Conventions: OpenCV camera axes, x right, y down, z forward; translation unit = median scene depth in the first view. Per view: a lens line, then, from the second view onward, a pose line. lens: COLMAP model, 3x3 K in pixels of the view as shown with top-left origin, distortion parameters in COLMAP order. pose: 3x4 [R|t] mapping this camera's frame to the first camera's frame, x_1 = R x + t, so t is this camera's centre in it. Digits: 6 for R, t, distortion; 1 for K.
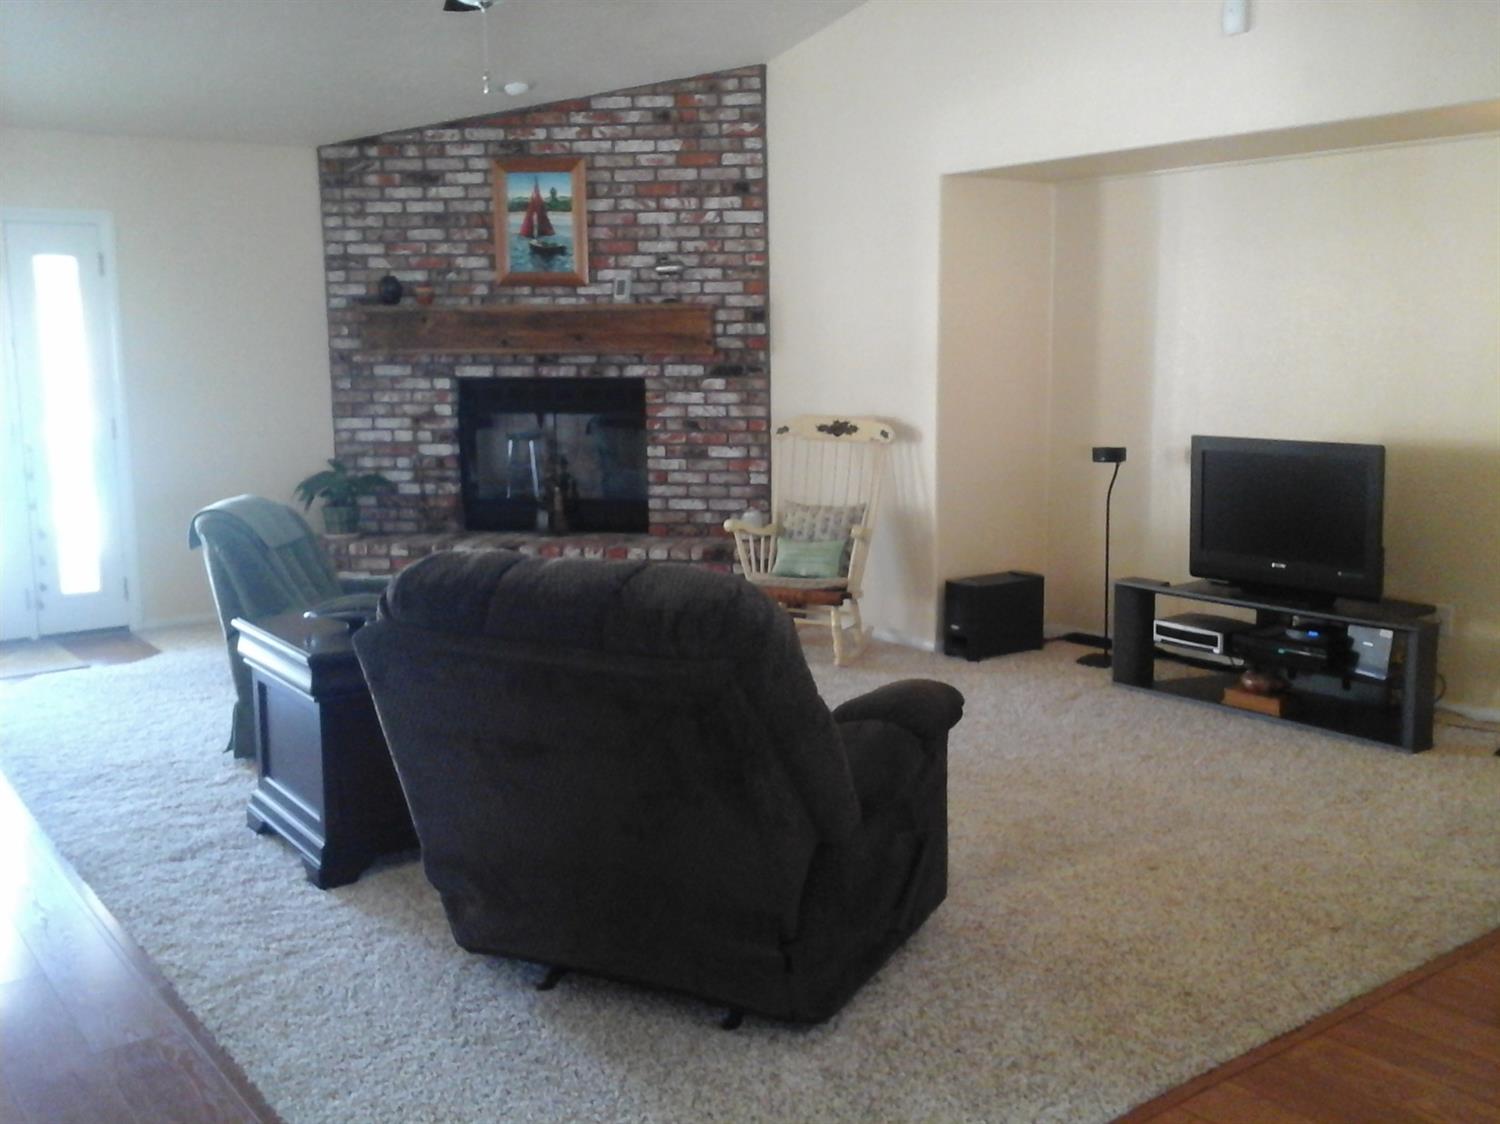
lens RADIAL K [[1394.2, 0, 755.5], [0, 1394.2, 564.0], [0, 0, 1]] dist [0.119108, -0.291131]
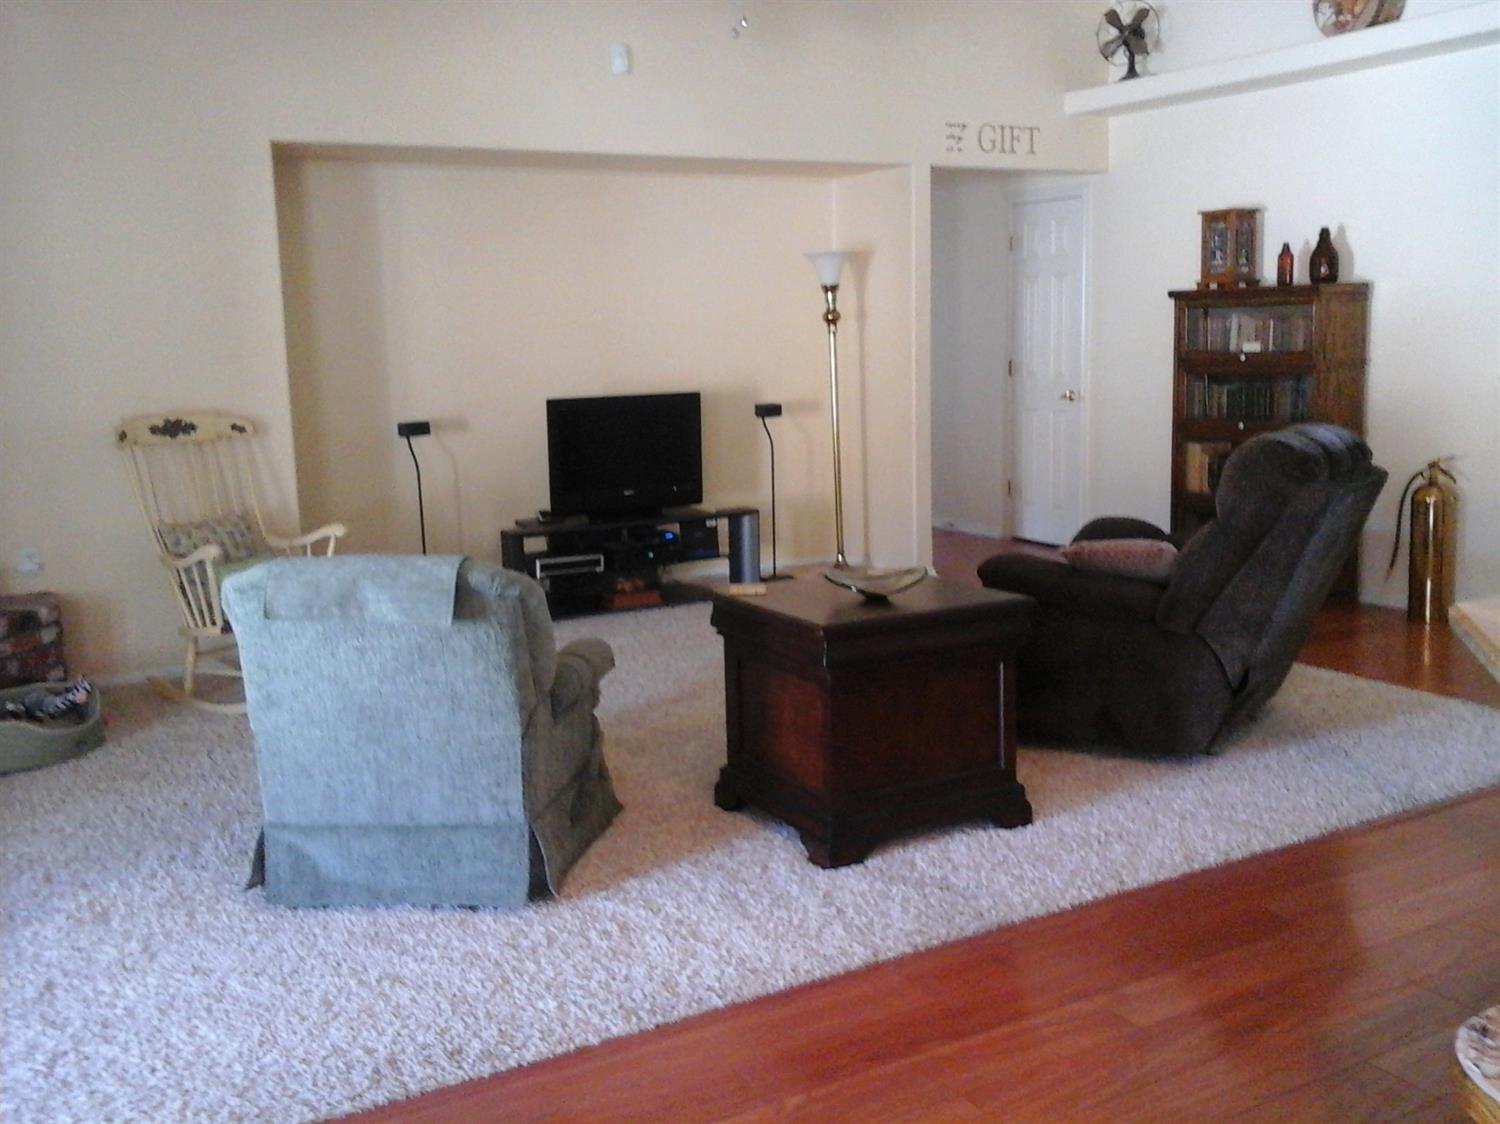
lens RADIAL K [[1394.2, 0, 755.5], [0, 1394.2, 564.0], [0, 0, 1]] dist [0.119108, -0.291131]
pose [[0.141452, -0.157148, 0.977392, -0.750147], [0.184708, 0.974171, 0.129899, -0.068125], [-0.972561, 0.162158, 0.166825, 0.579551]]
